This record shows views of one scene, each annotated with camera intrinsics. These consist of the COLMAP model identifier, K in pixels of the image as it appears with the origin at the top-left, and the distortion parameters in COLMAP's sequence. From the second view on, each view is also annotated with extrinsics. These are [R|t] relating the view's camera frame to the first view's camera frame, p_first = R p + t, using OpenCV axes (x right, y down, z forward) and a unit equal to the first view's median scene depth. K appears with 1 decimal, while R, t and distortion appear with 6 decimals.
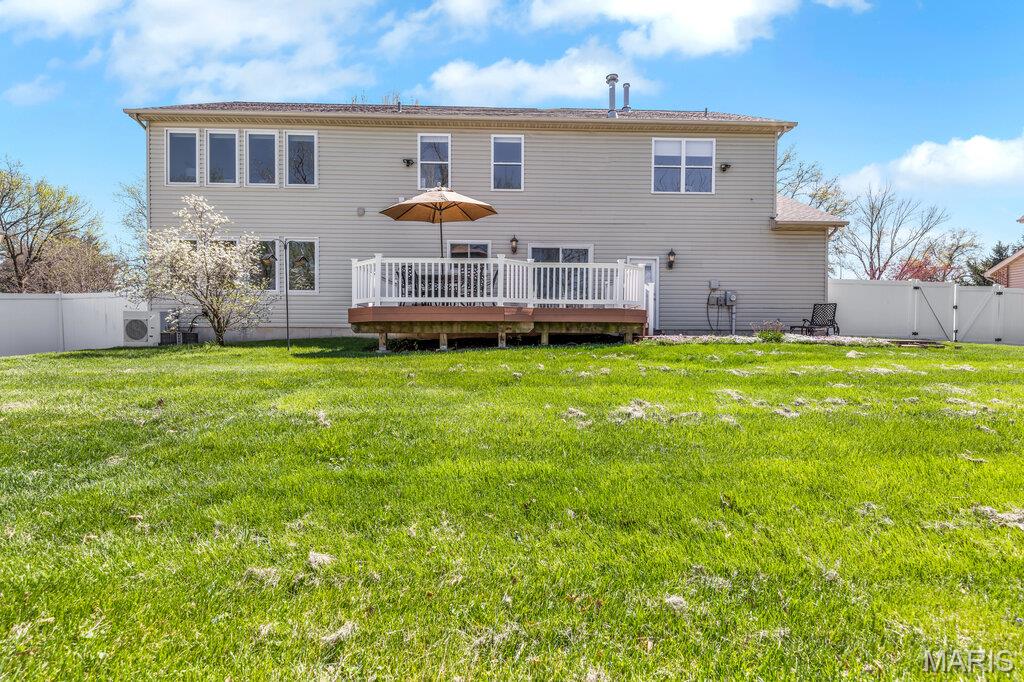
lens RADIAL K [[499.7, 0, 513.6], [0, 499.7, 339.6], [0, 0, 1]] dist [0.002324, 0.001168]
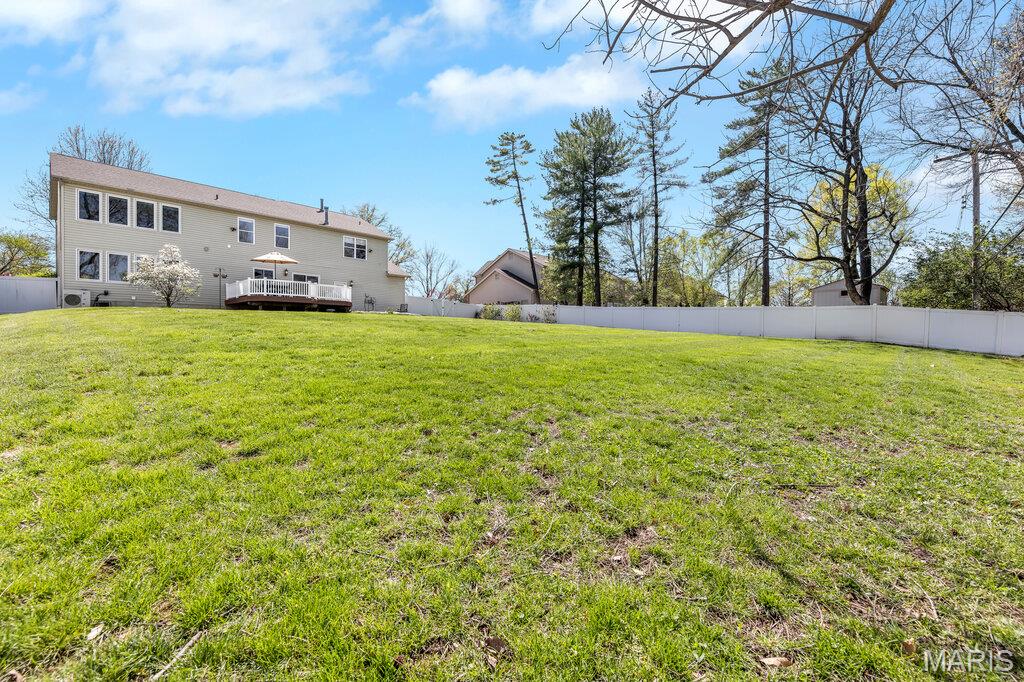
lens RADIAL K [[434.9, 0, 521.0], [0, 434.9, 335.5], [0, 0, 1]] dist [0.001078, -0.000354]
pose [[0.683525, -0.005199, 0.729909, -0.719477], [0.014801, 0.999868, -0.006739, 0.131546], [-0.729777, 0.015410, 0.683511, -1.156188]]
